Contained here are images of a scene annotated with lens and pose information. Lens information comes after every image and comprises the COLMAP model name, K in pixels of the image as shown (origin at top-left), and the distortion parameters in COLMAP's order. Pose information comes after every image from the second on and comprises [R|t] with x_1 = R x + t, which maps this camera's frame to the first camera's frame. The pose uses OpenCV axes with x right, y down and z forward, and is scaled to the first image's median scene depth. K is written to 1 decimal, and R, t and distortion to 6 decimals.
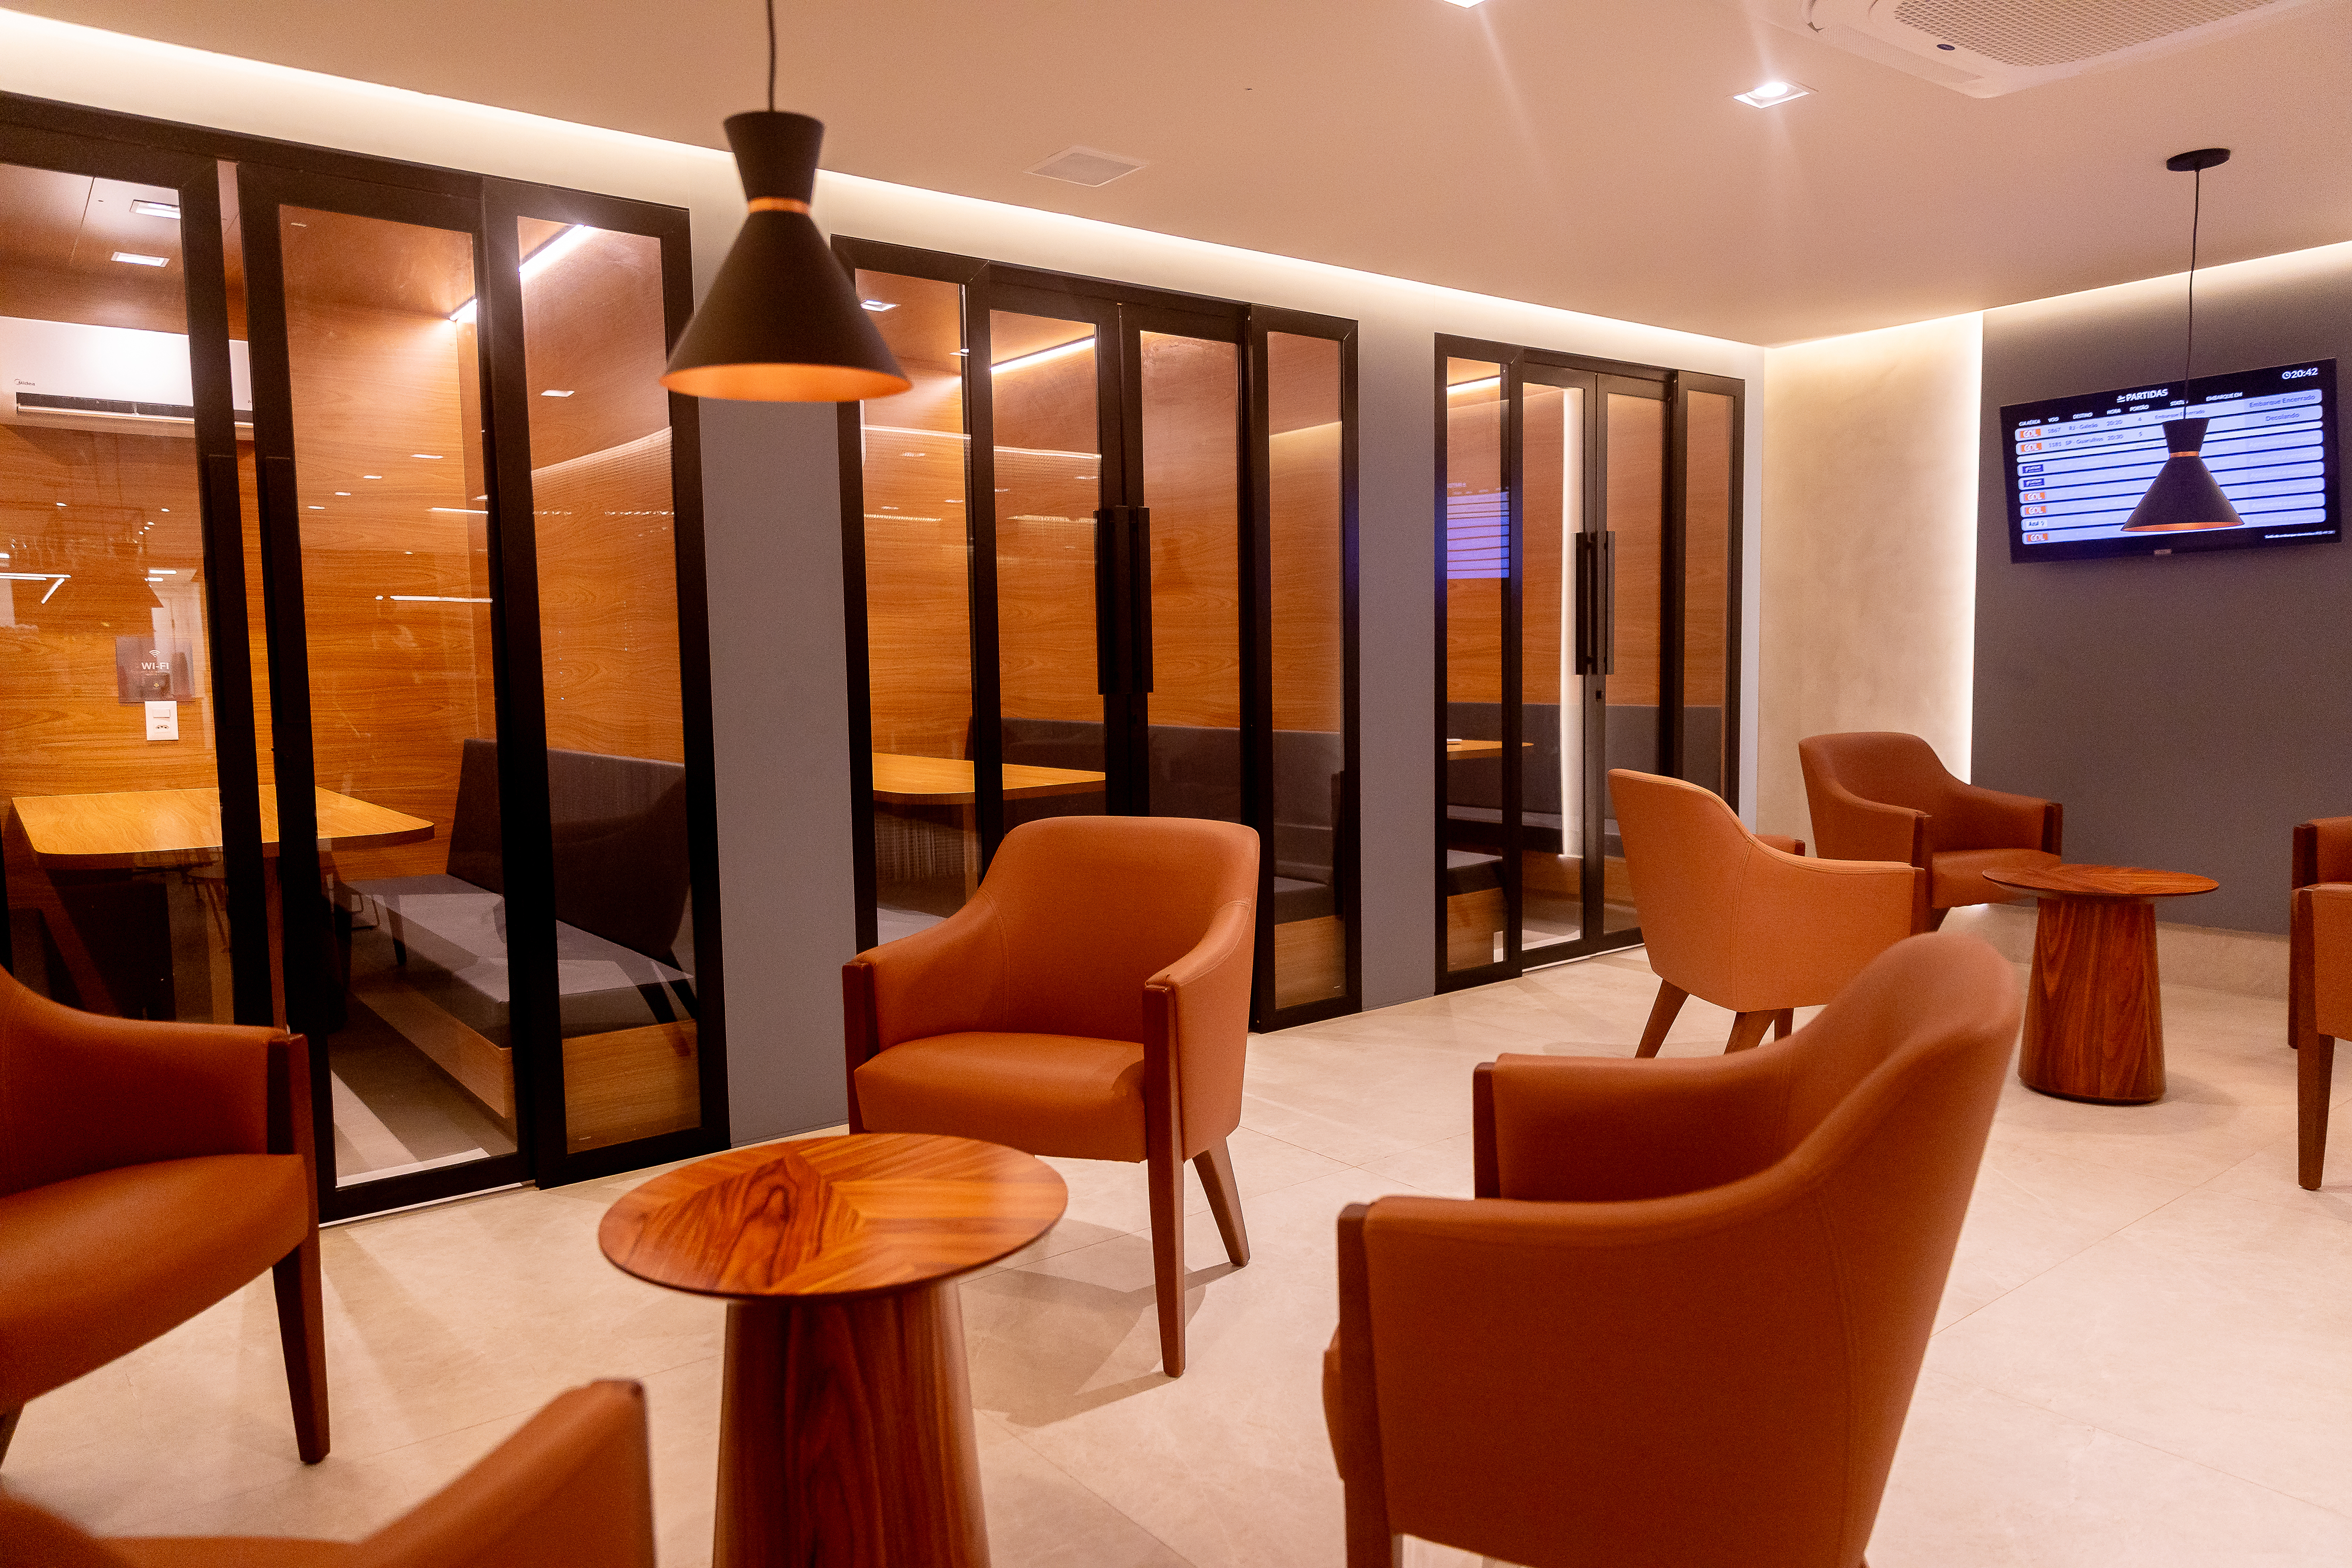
lens RADIAL K [[1569.8, 0, 1171.1], [0, 1569.8, 792.9], [0, 0, 1]] dist [0.004163, -0.000985]
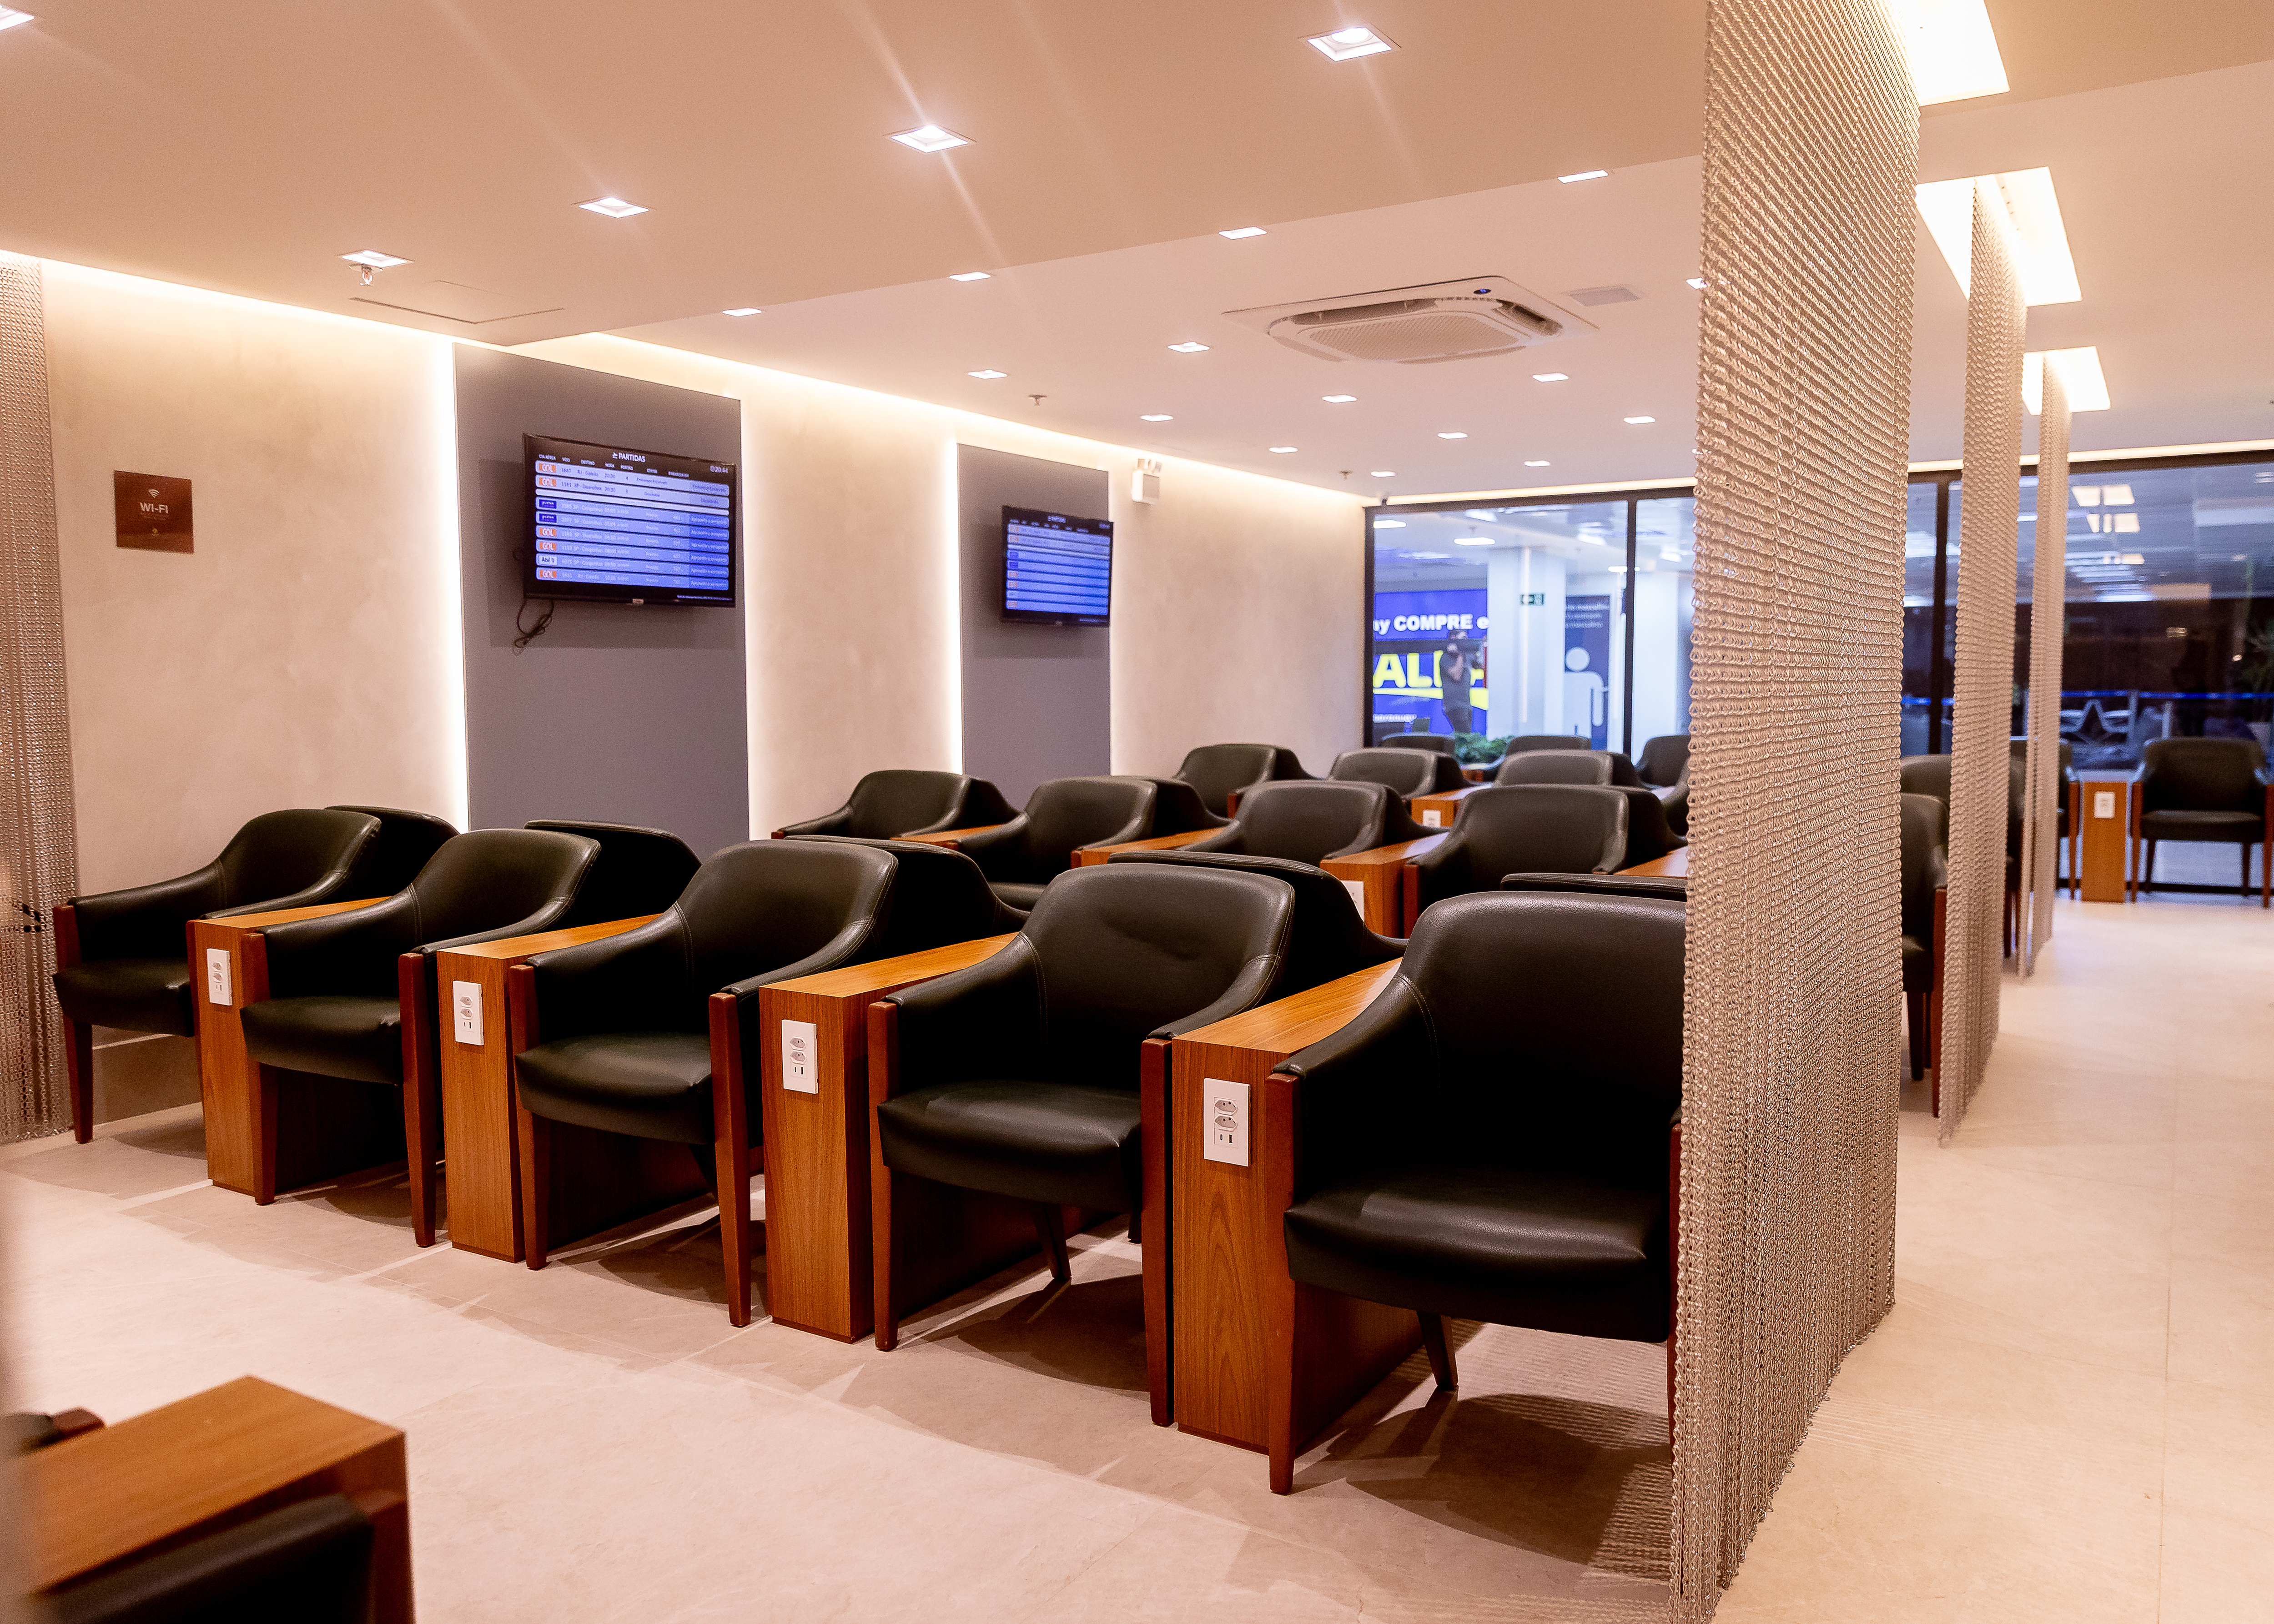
lens RADIAL K [[1650.1, 0, 1137.0], [0, 1650.1, 812.0], [0, 0, 1]] dist [0.002253, 0.000236]
pose [[-0.352752, -0.055448, 0.934073, -0.561940], [0.078563, 0.992963, 0.088612, -0.077404], [-0.932413, 0.104641, -0.345913, 1.038288]]
